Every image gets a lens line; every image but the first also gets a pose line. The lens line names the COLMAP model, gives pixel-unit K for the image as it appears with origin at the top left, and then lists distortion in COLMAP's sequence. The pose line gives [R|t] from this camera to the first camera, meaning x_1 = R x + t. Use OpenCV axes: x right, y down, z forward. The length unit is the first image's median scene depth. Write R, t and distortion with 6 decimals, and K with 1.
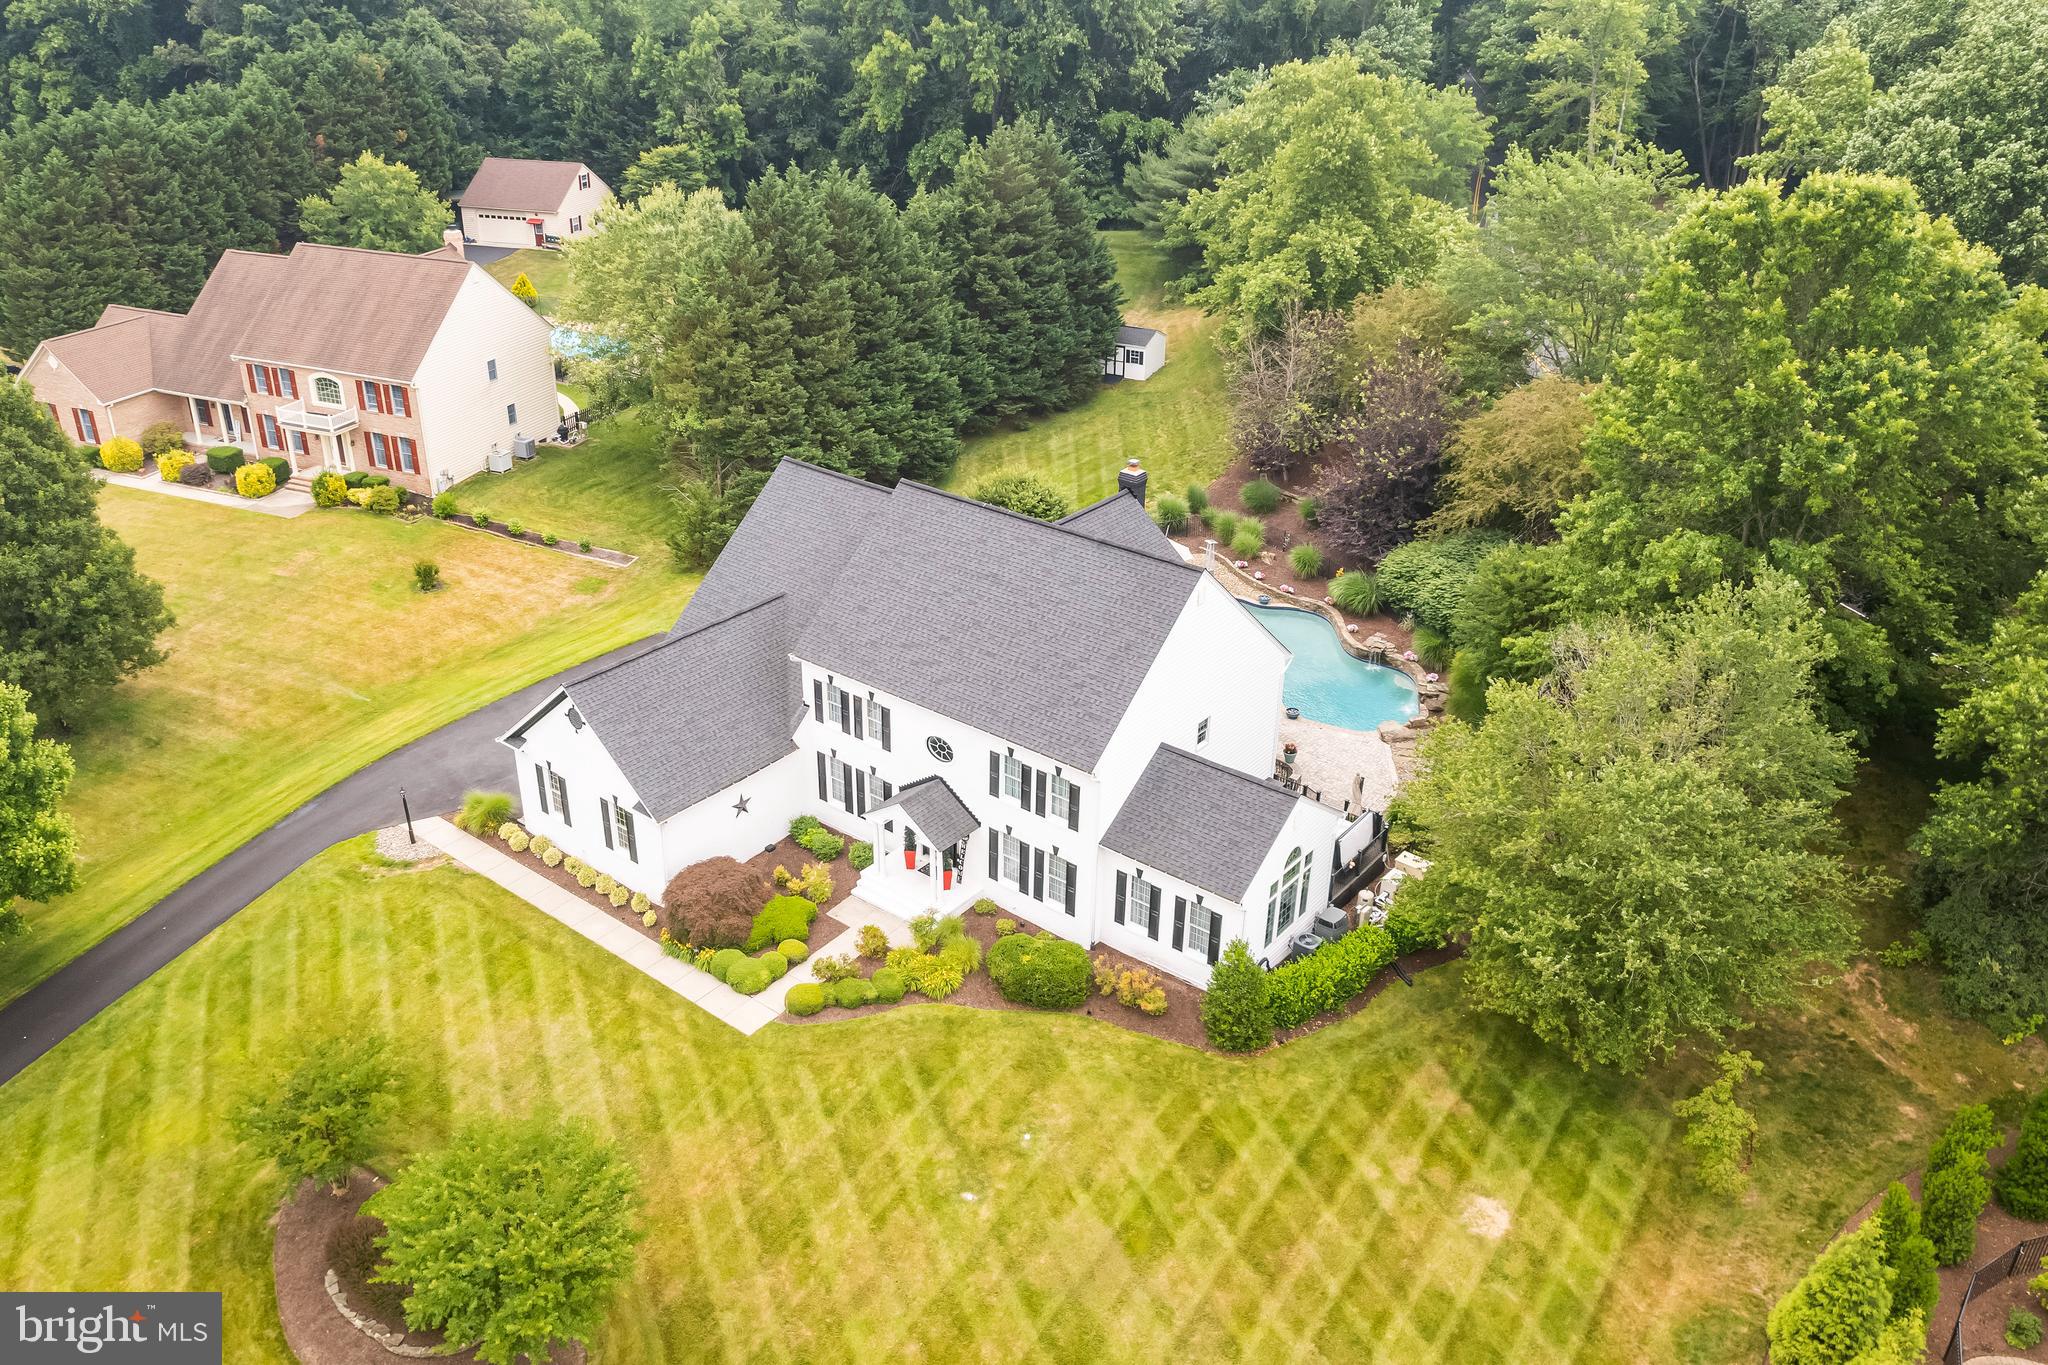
lens RADIAL K [[1594.4, 0, 1024.0], [0, 1594.4, 682.5], [0, 0, 1]] dist [-0.075174, 0.057645]
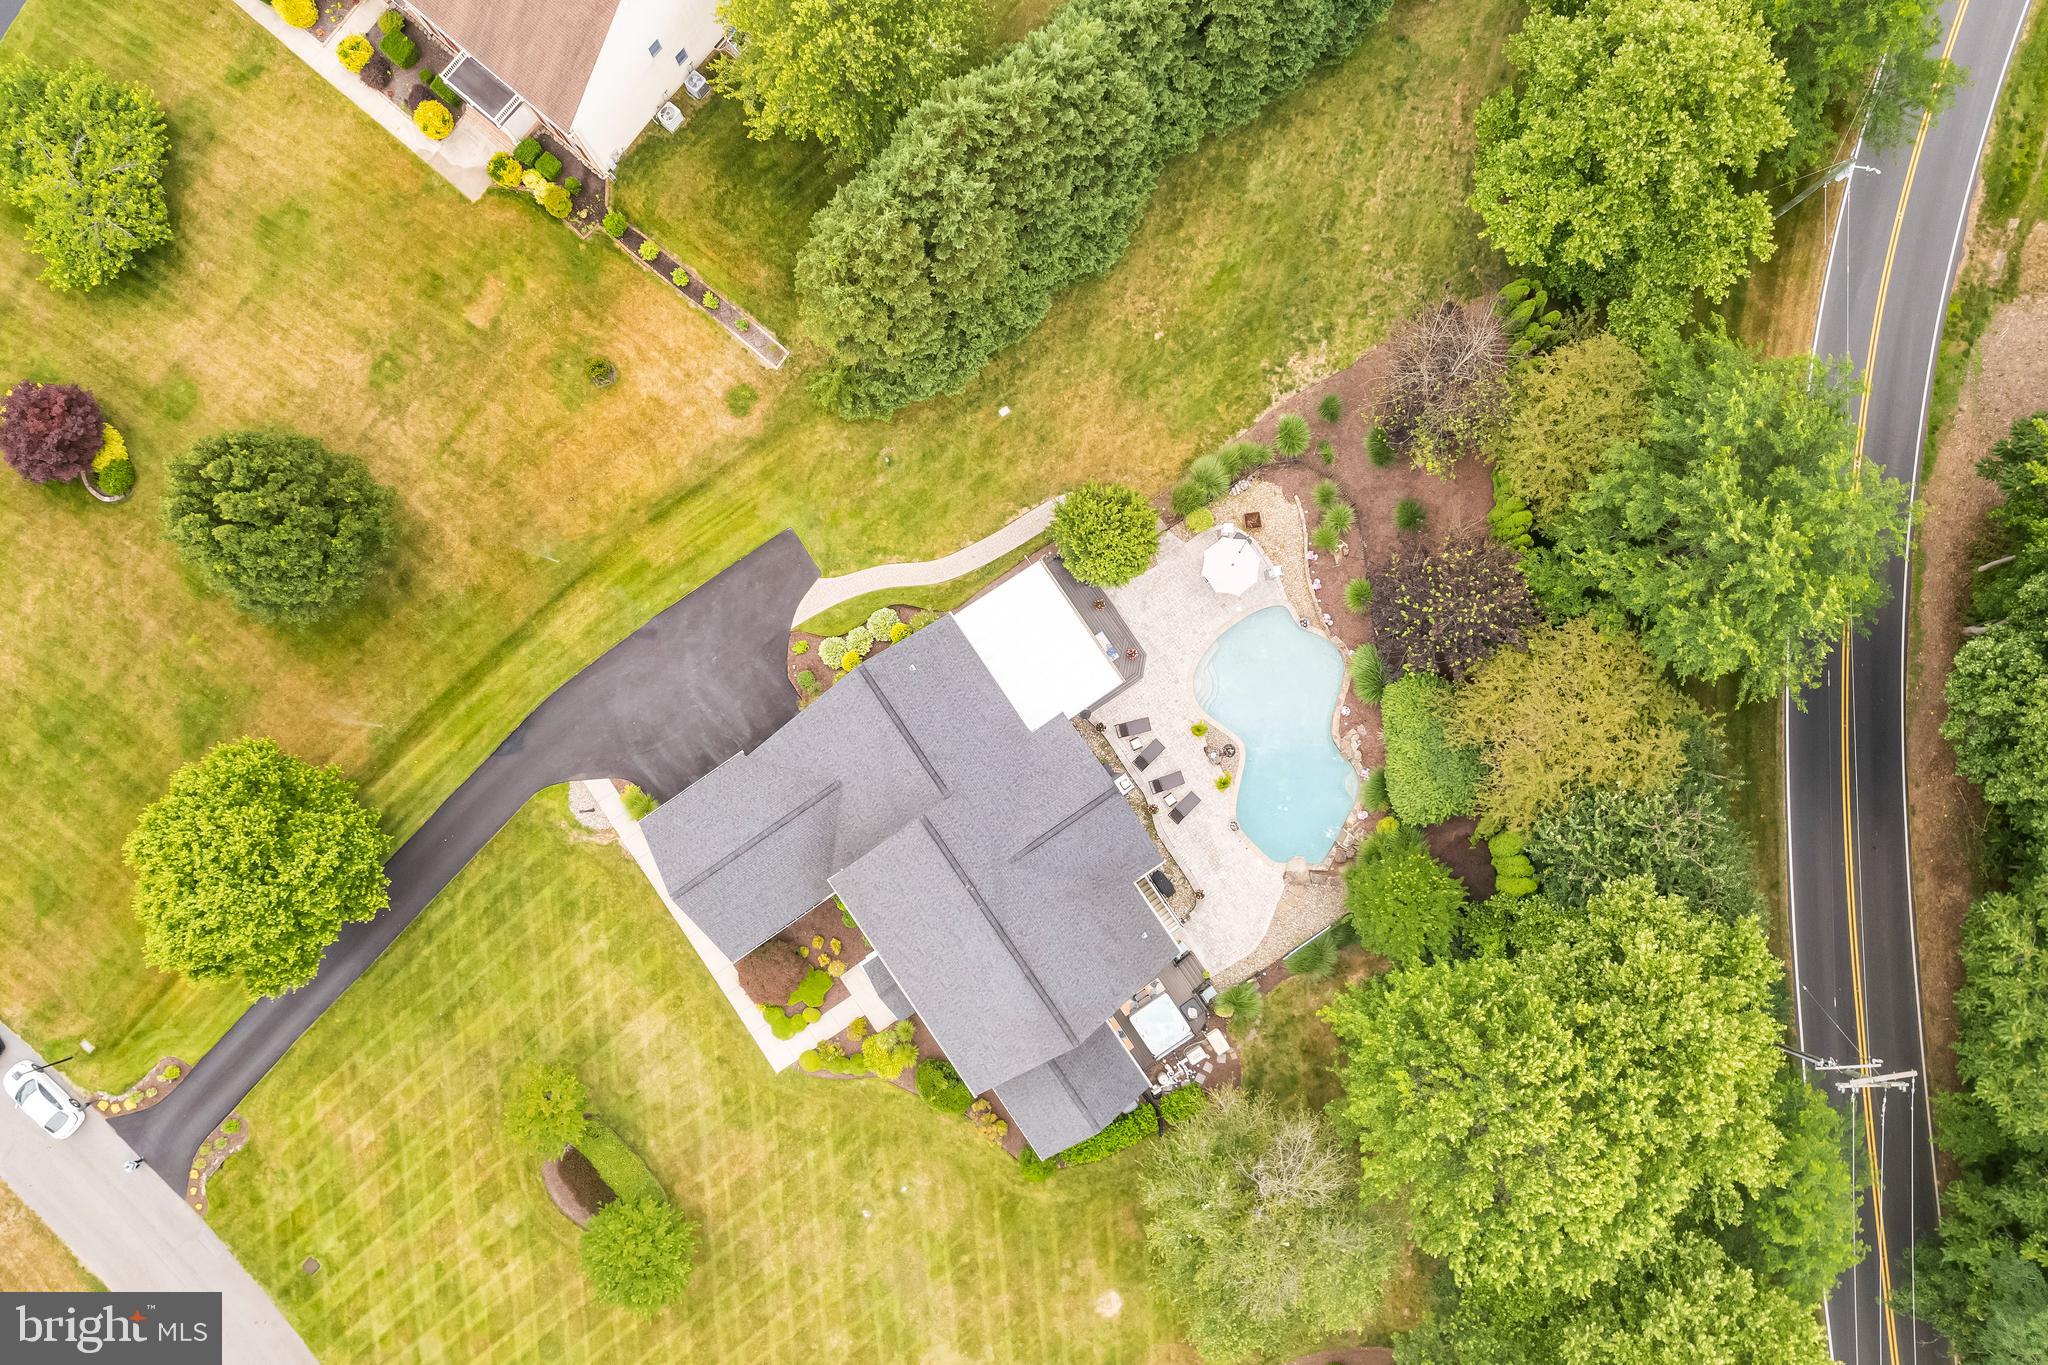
lens RADIAL K [[1556.4, 0, 1018.2], [0, 1556.4, 683.1], [0, 0, 1]] dist [-0.068067, 0.039244]
pose [[0.953714, 0.299694, -0.024775, -0.003612], [-0.127004, 0.476100, 0.870172, -1.297567], [0.272580, -0.826748, 0.492125, 0.496541]]
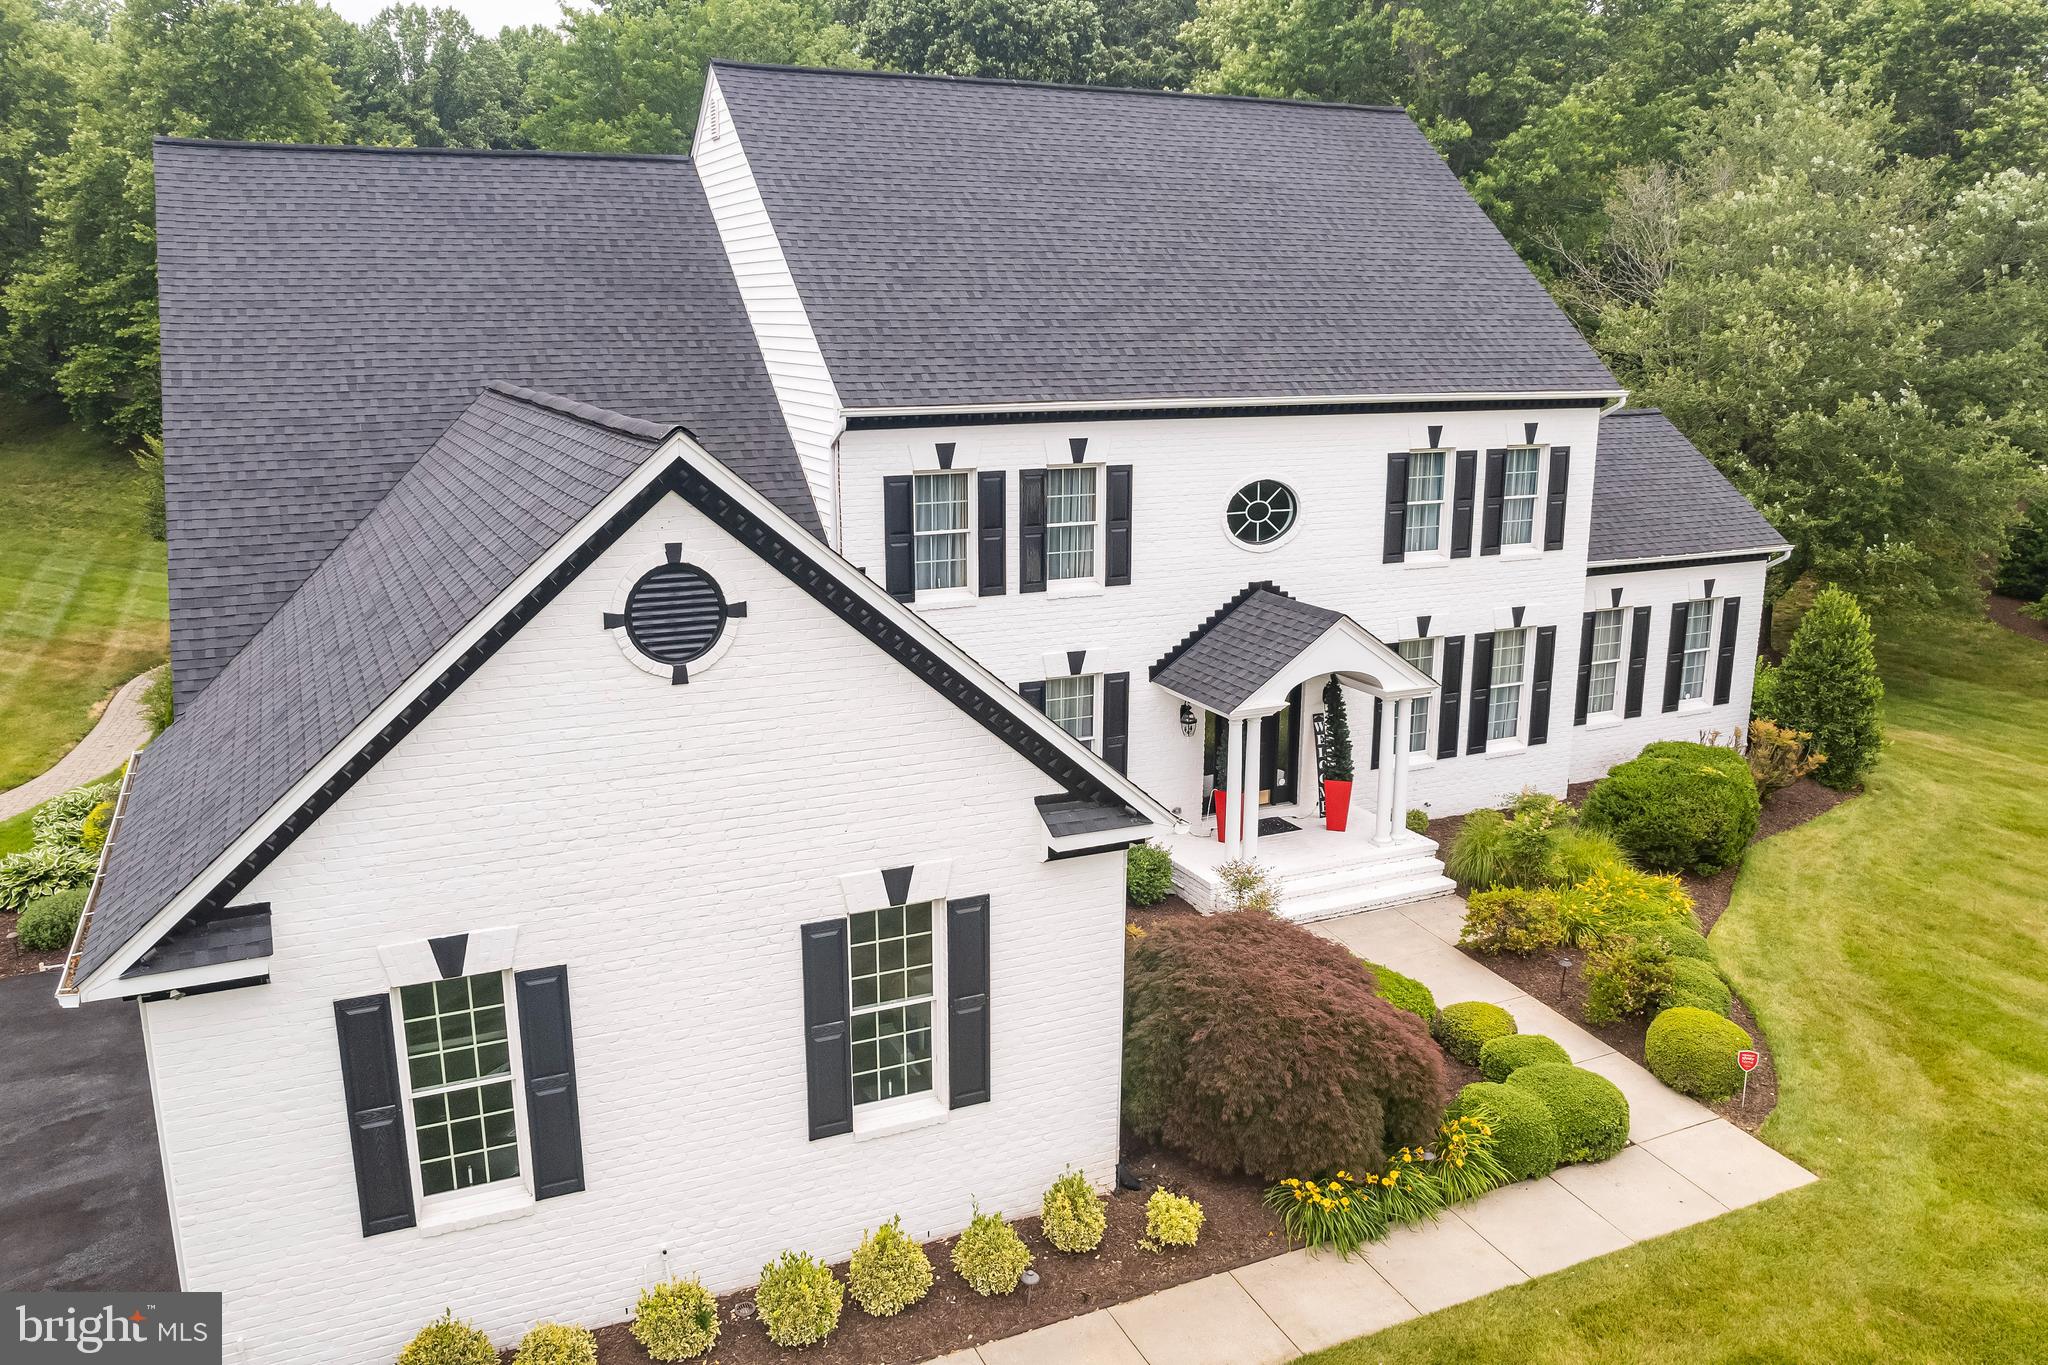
lens RADIAL K [[1556.4, 0, 1018.2], [0, 1556.4, 683.1], [0, 0, 1]] dist [-0.068067, 0.039244]
pose [[0.449524, -0.223919, 0.864748, -0.426837], [0.411439, 0.911170, 0.022060, 0.044239], [-0.792872, 0.345874, 0.501722, 0.798655]]
